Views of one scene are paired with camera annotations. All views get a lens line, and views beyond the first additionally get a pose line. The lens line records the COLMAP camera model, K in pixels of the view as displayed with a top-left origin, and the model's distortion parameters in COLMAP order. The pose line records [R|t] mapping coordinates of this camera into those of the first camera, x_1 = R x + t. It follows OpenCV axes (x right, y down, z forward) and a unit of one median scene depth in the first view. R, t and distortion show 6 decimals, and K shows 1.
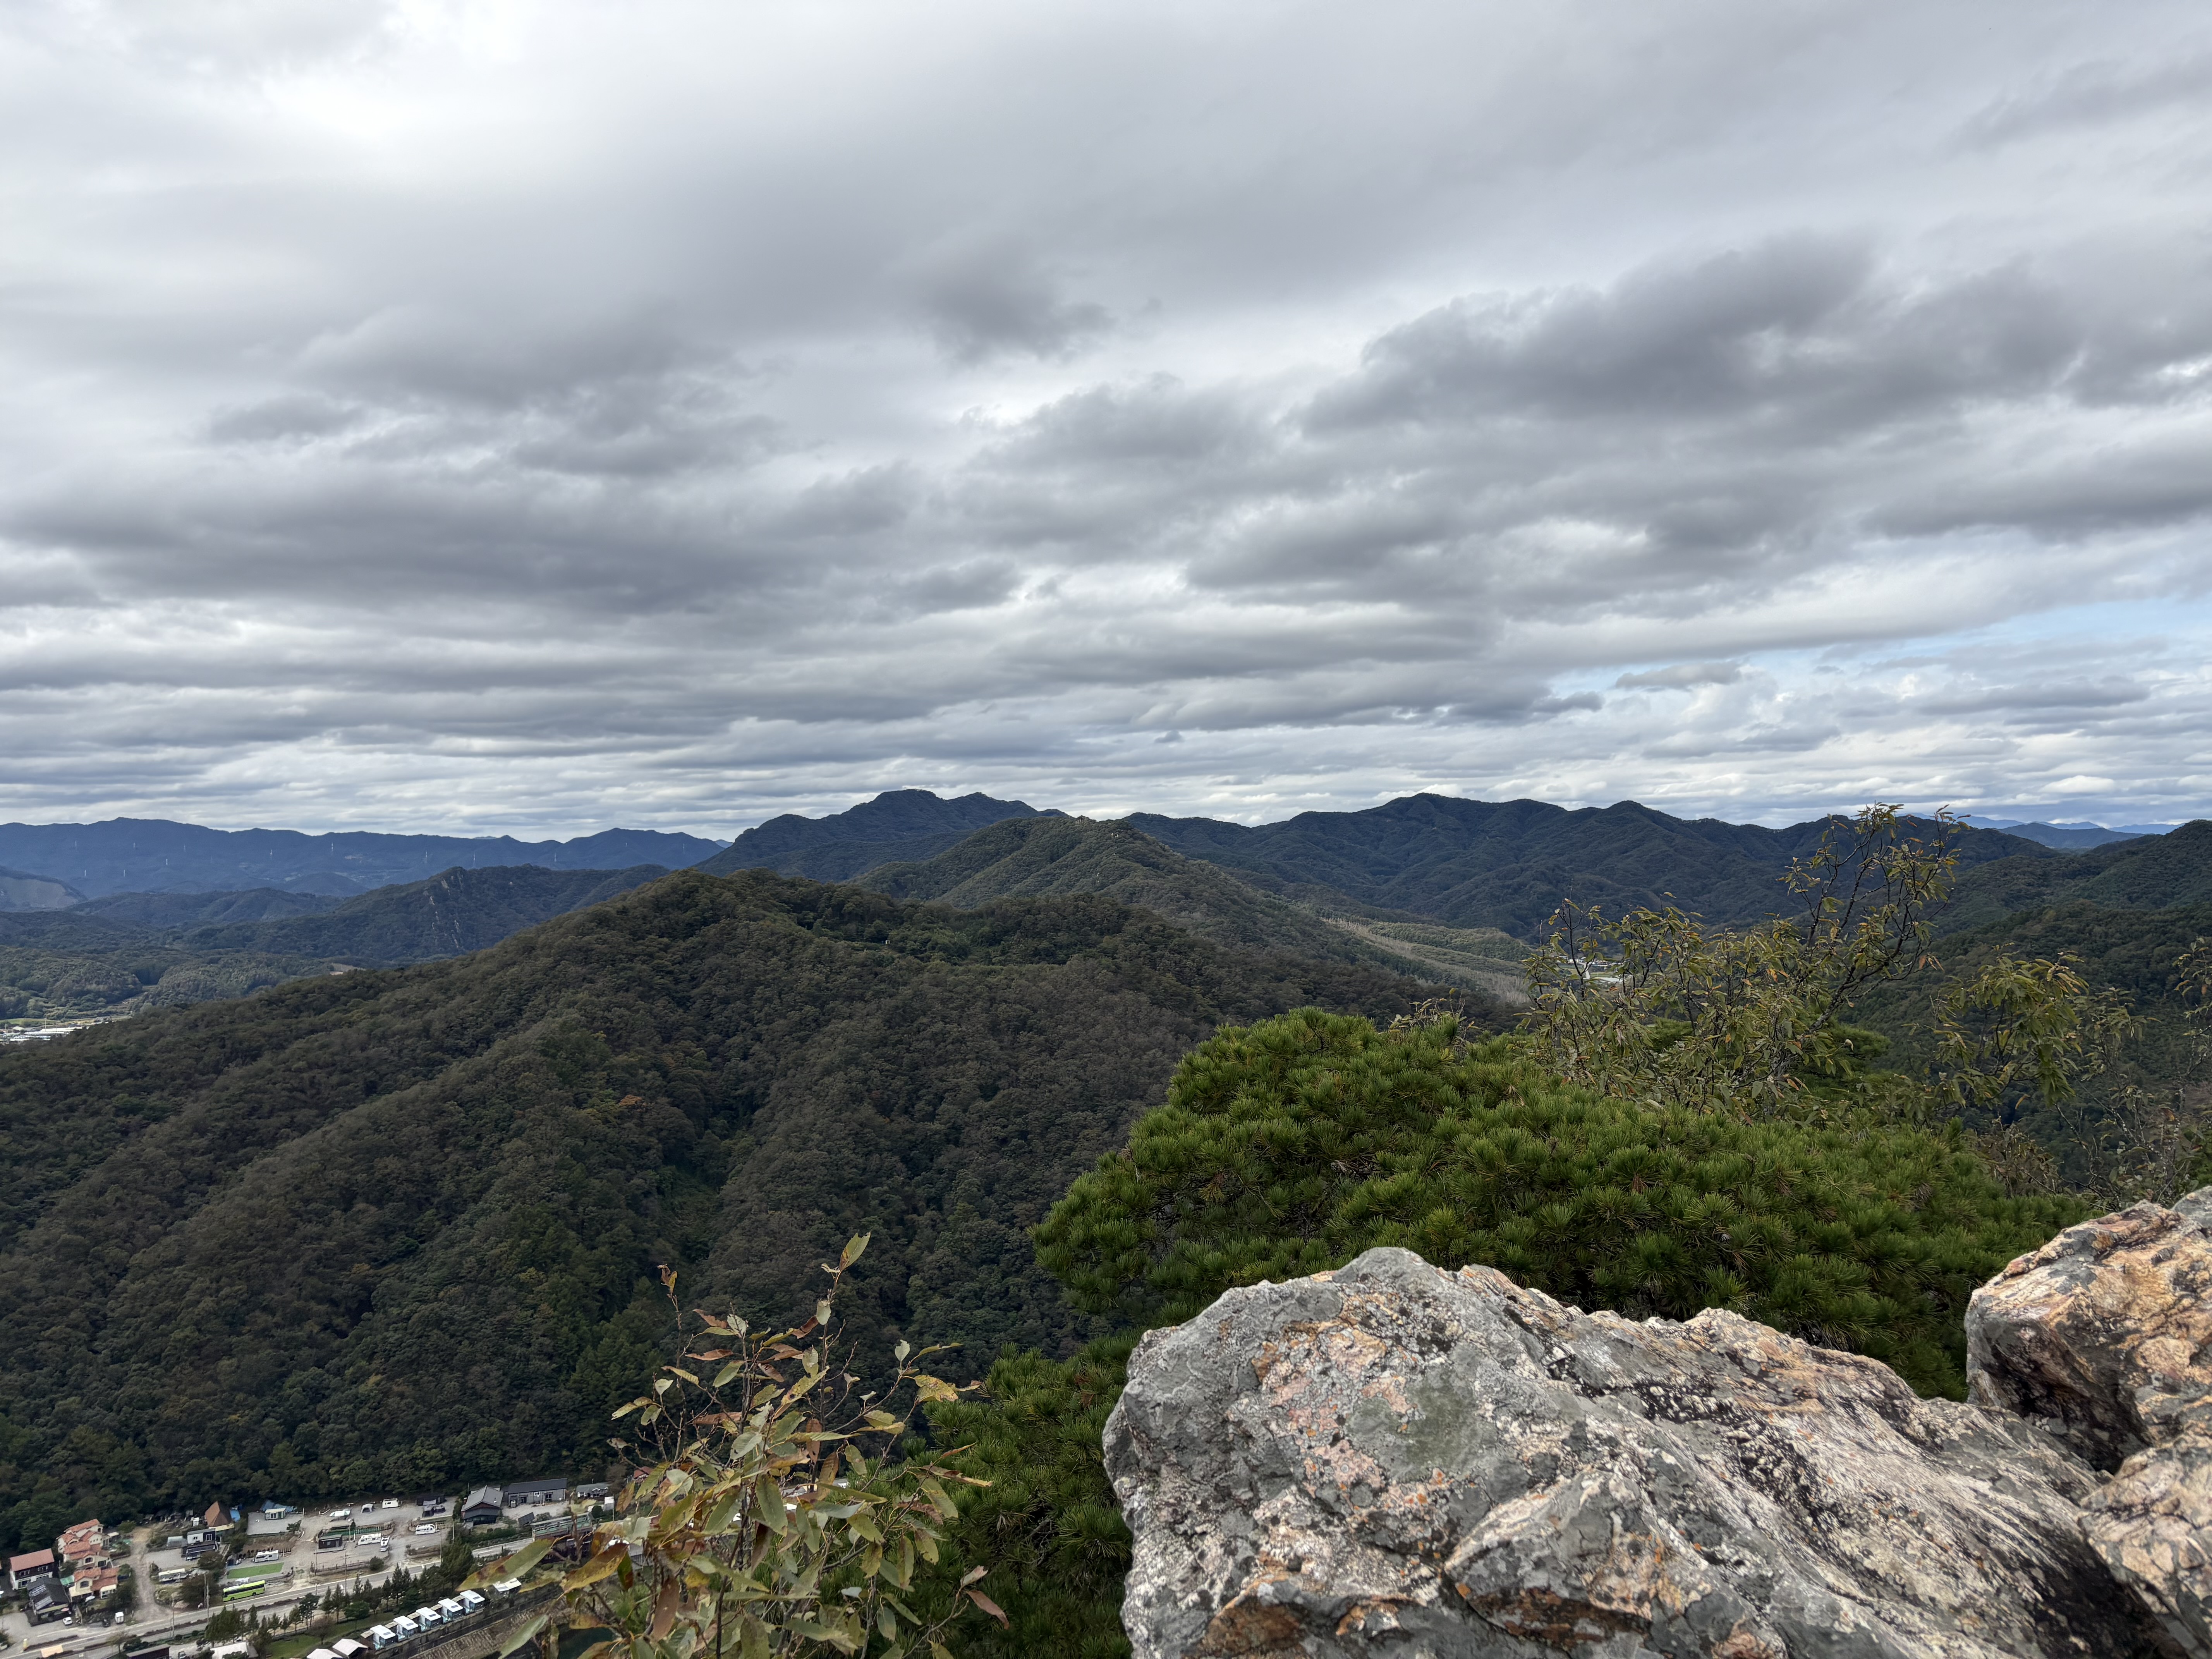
lens RADIAL K [[1663.7, 0, 1101.8], [0, 1663.7, 832.0], [0, 0, 1]] dist [0.064973, -0.061856]
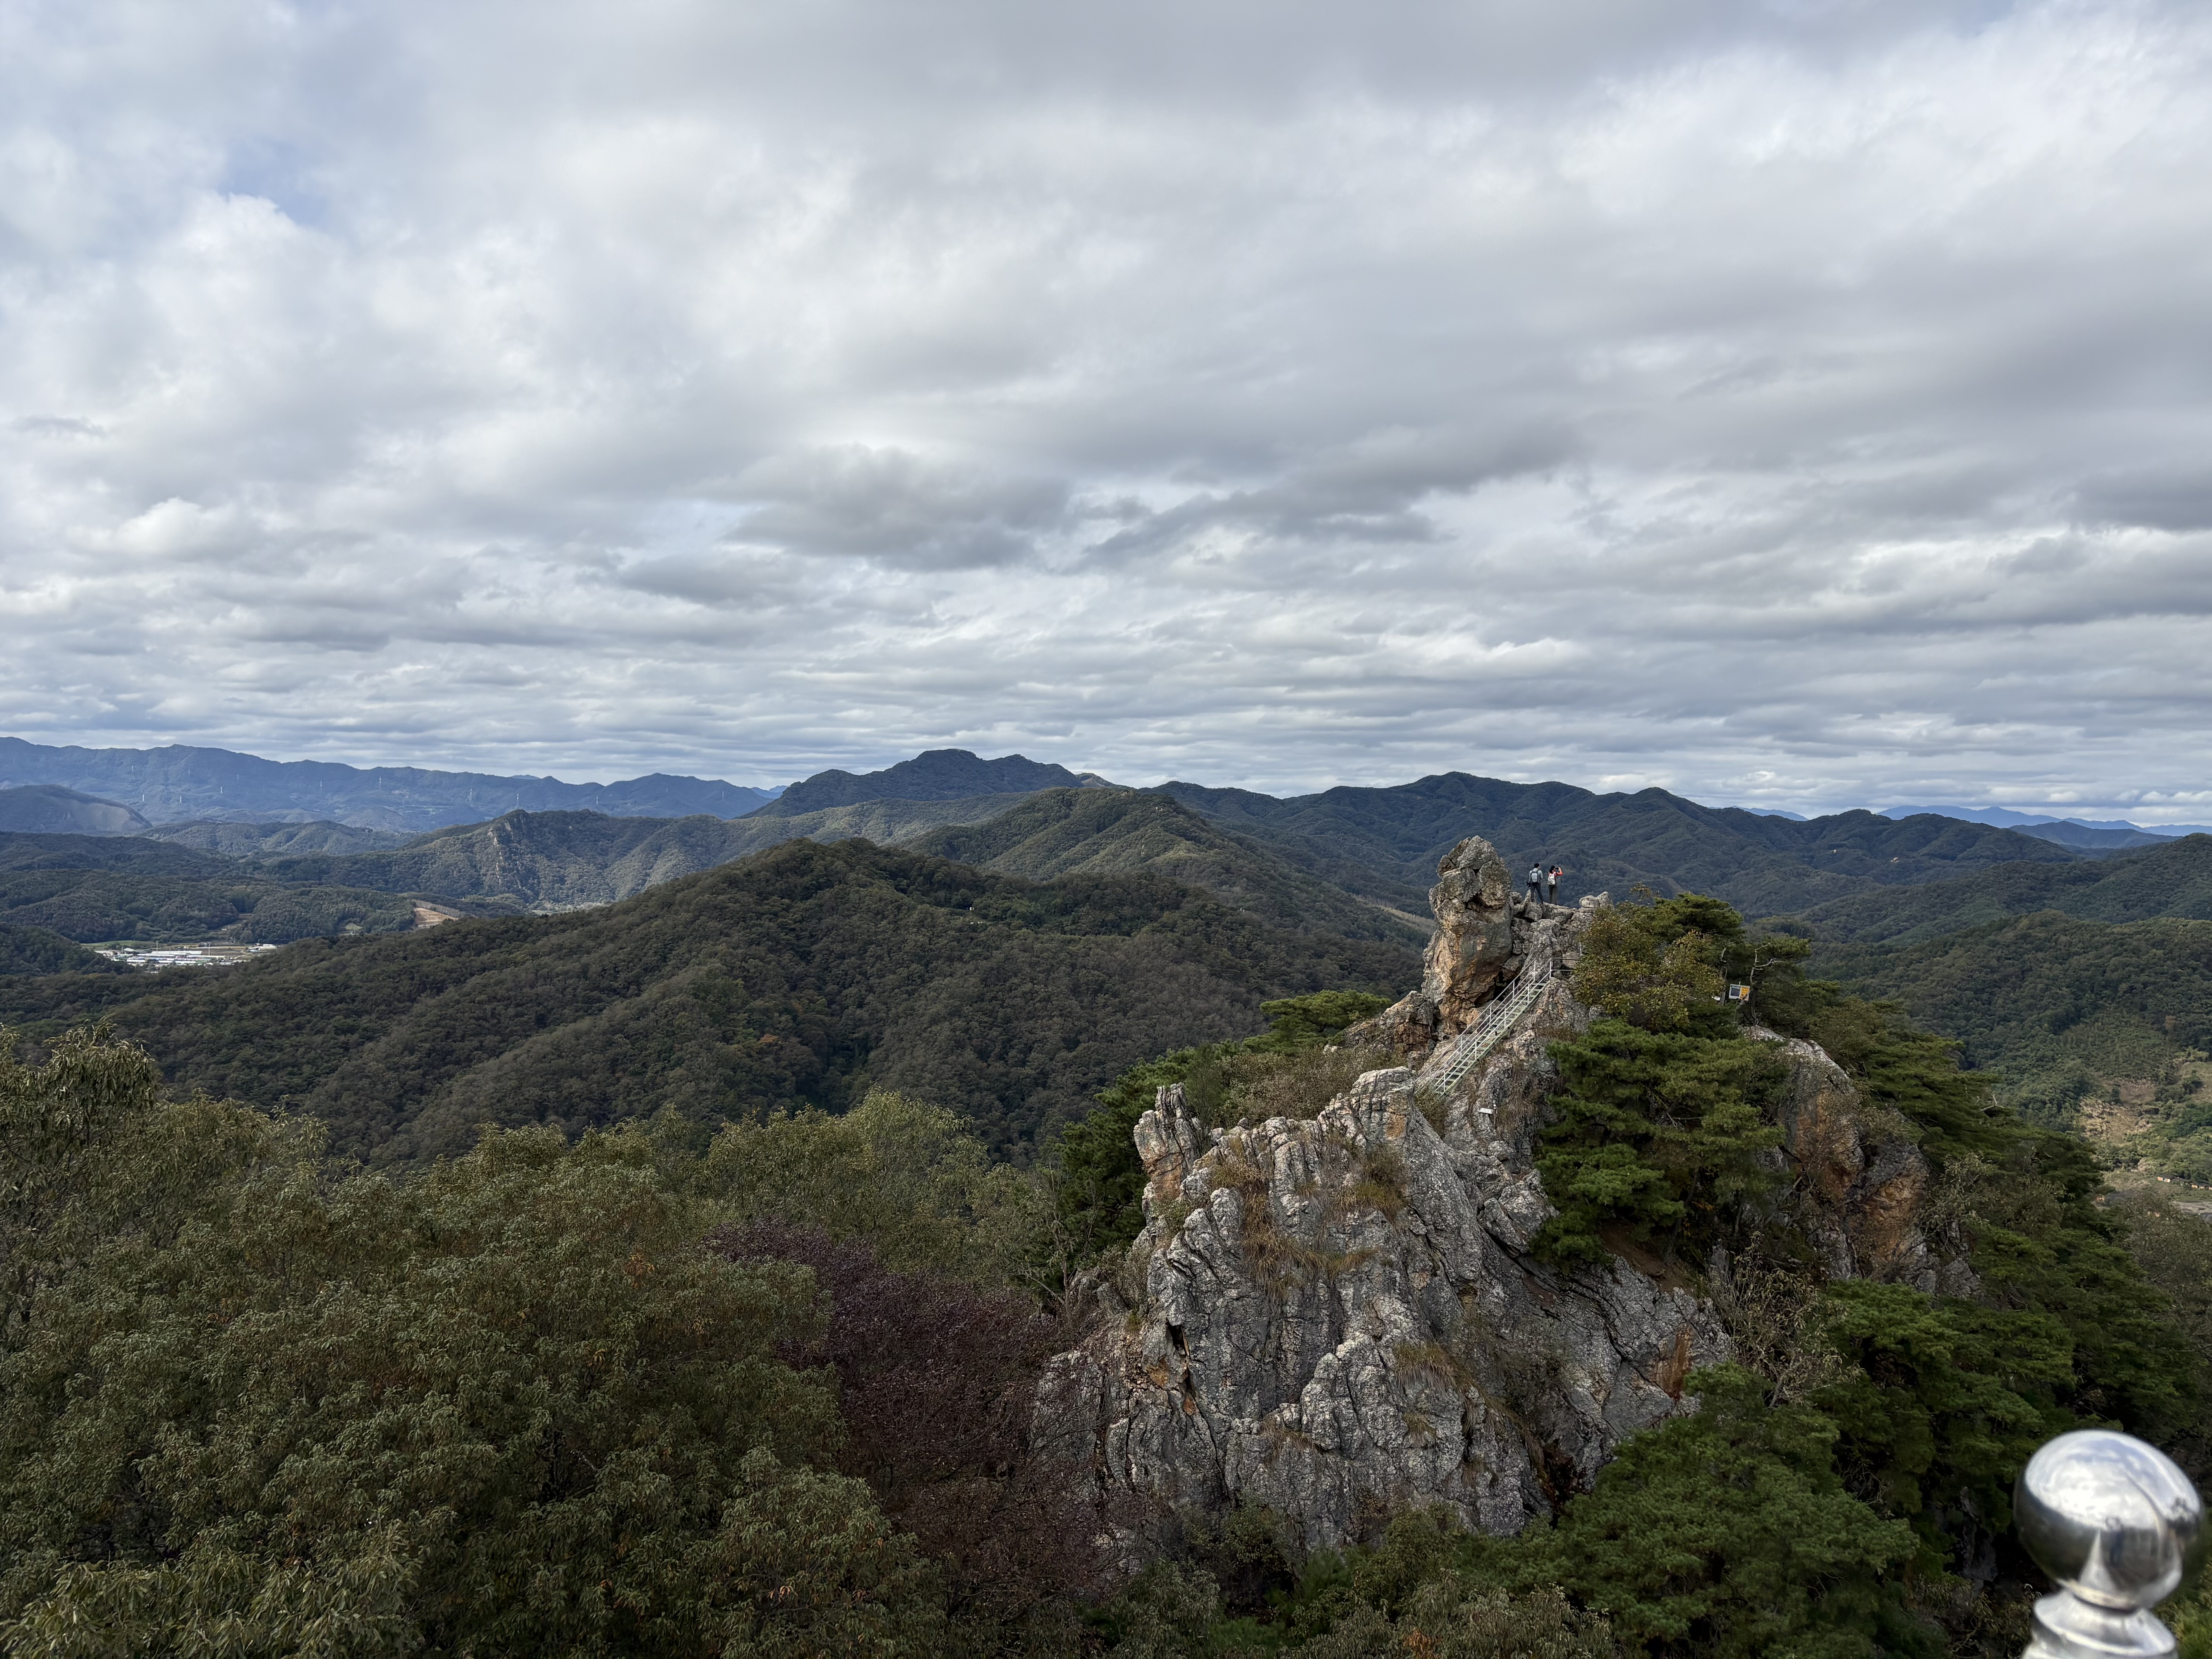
lens RADIAL K [[1663.7, 0, 1109.1], [0, 1663.7, 794.6], [0, 0, 1]] dist [0.064973, -0.061856]
pose [[0.999188, 0.038241, -0.012656, -0.028891], [-0.038223, 0.999268, 0.001623, -0.019818], [0.012708, -0.001138, 0.999919, -0.150468]]
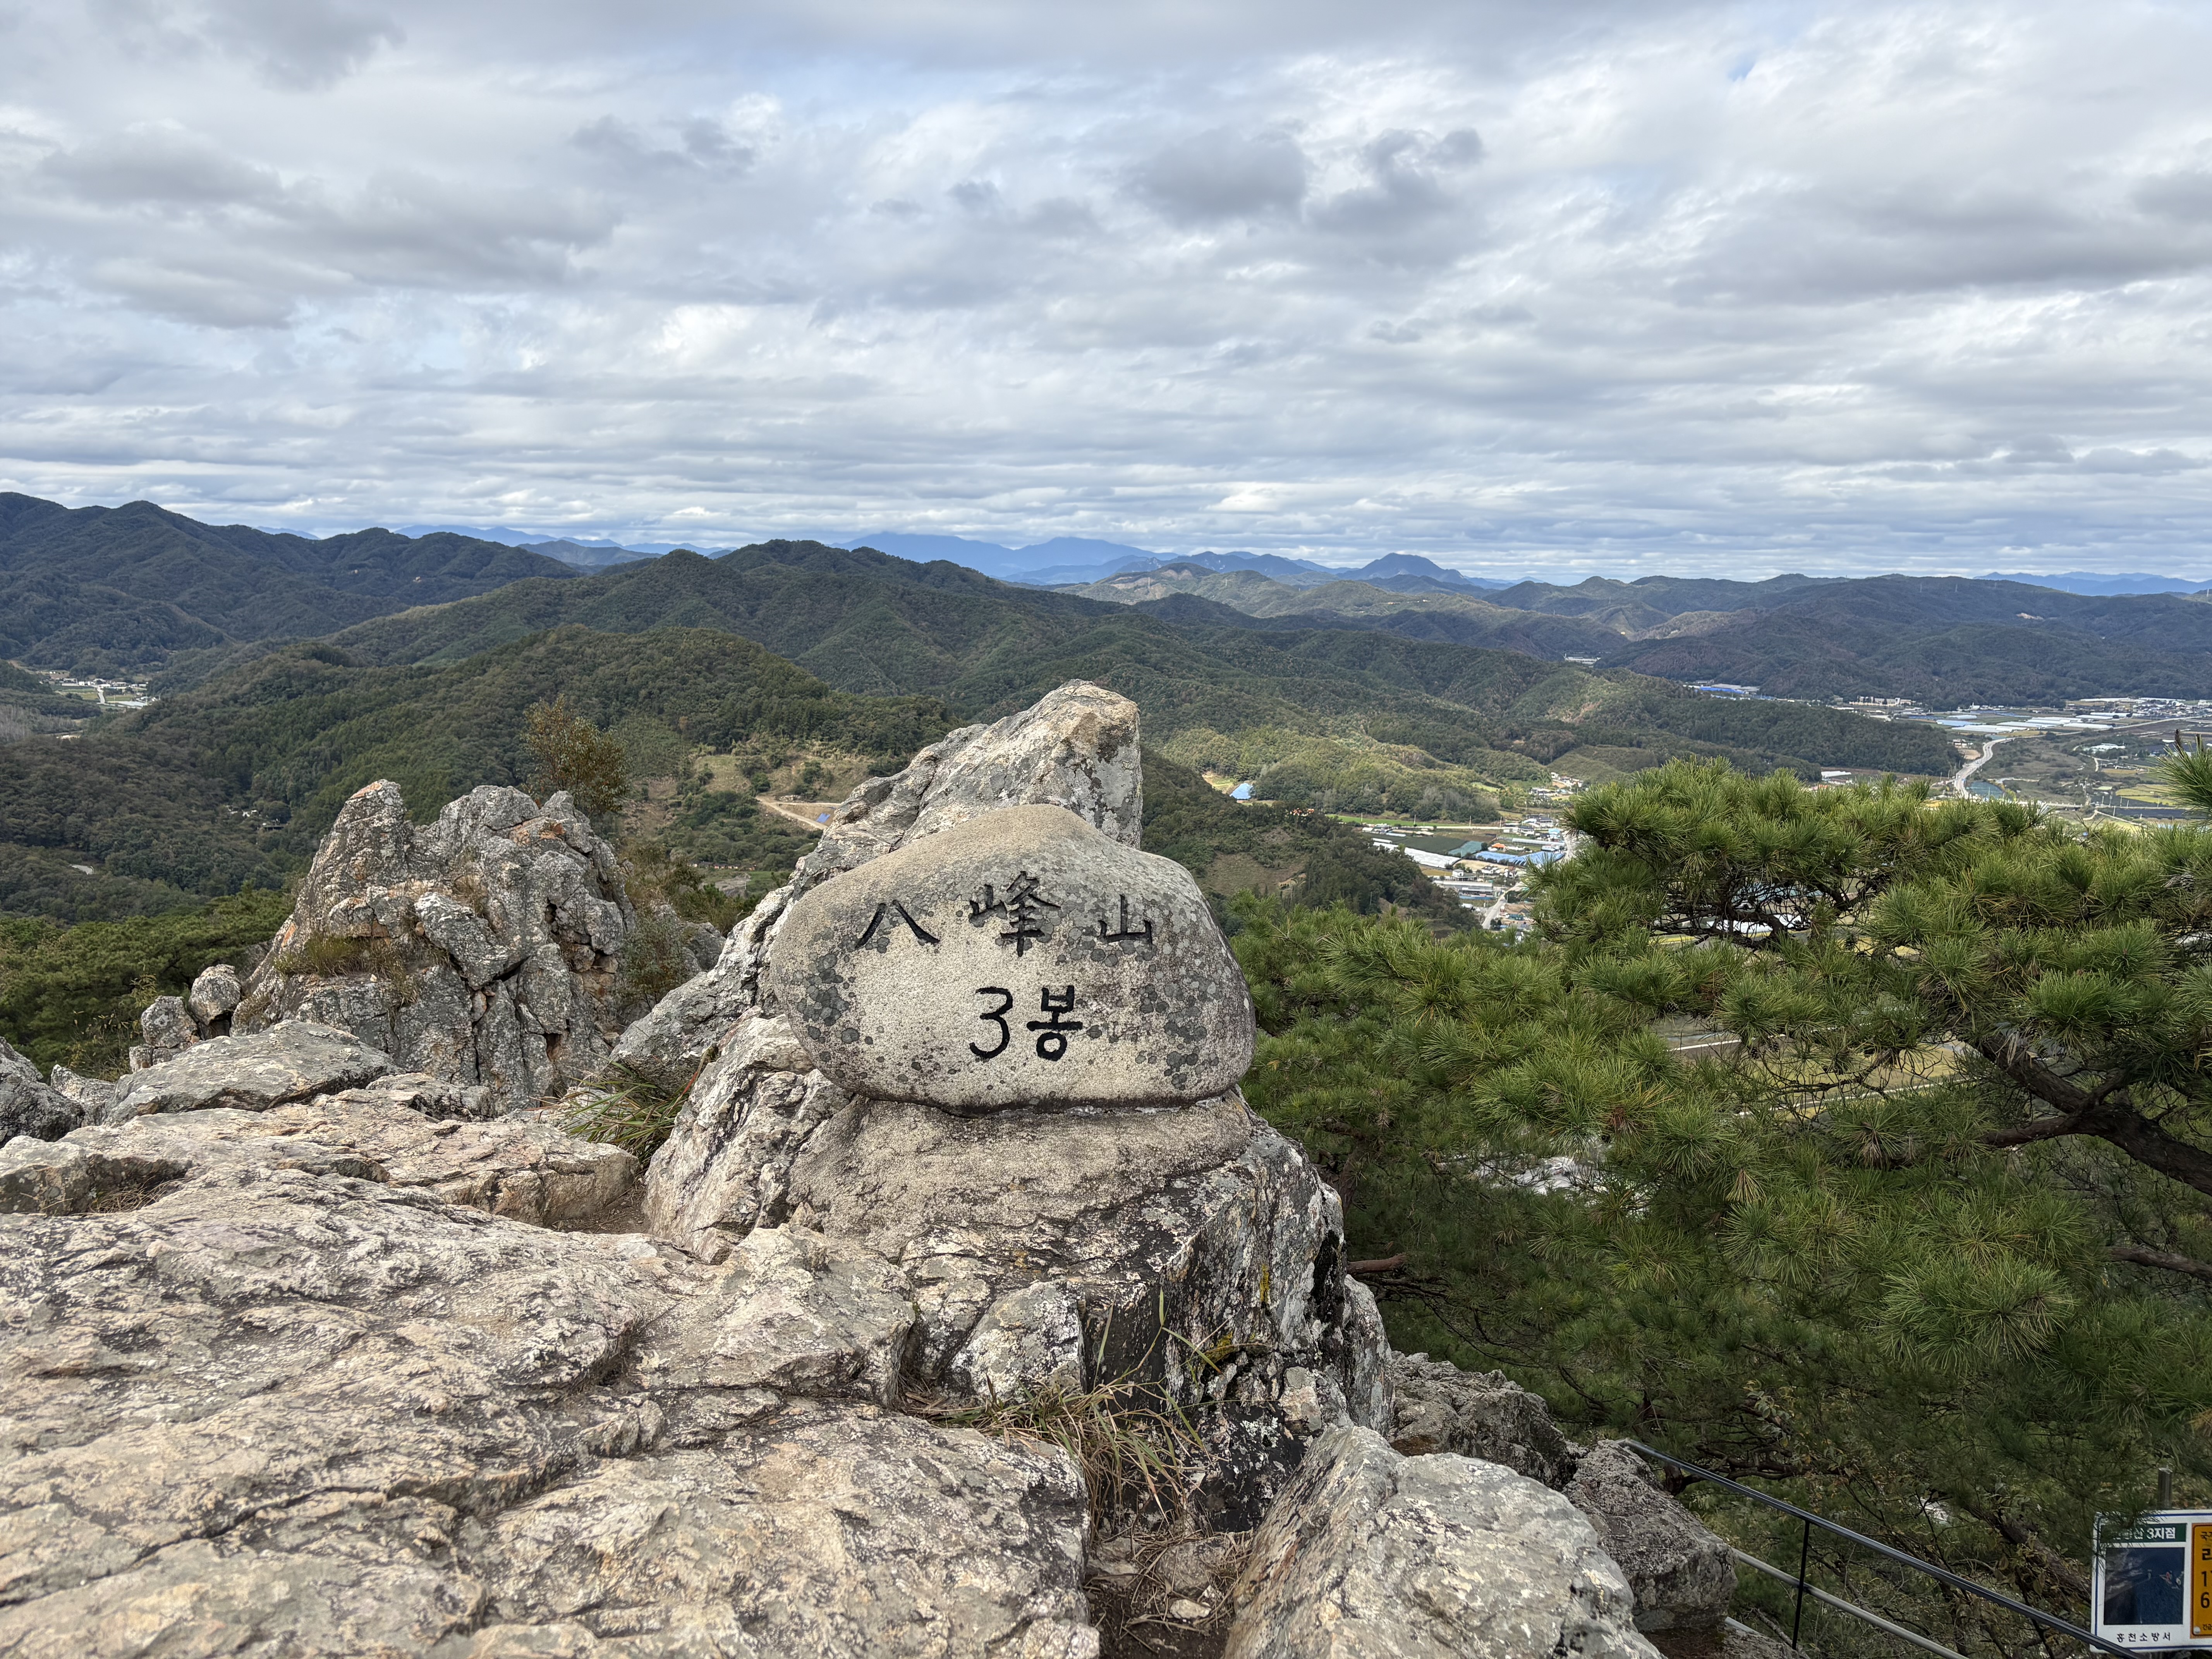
lens RADIAL K [[1663.7, 0, 1112.4], [0, 1663.7, 838.4], [0, 0, 1]] dist [0.064973, -0.061856]
pose [[0.684783, -0.093870, 0.722676, -0.010217], [-0.033877, 0.986497, 0.160238, -0.016607], [-0.727960, -0.134210, 0.672356, -0.070381]]
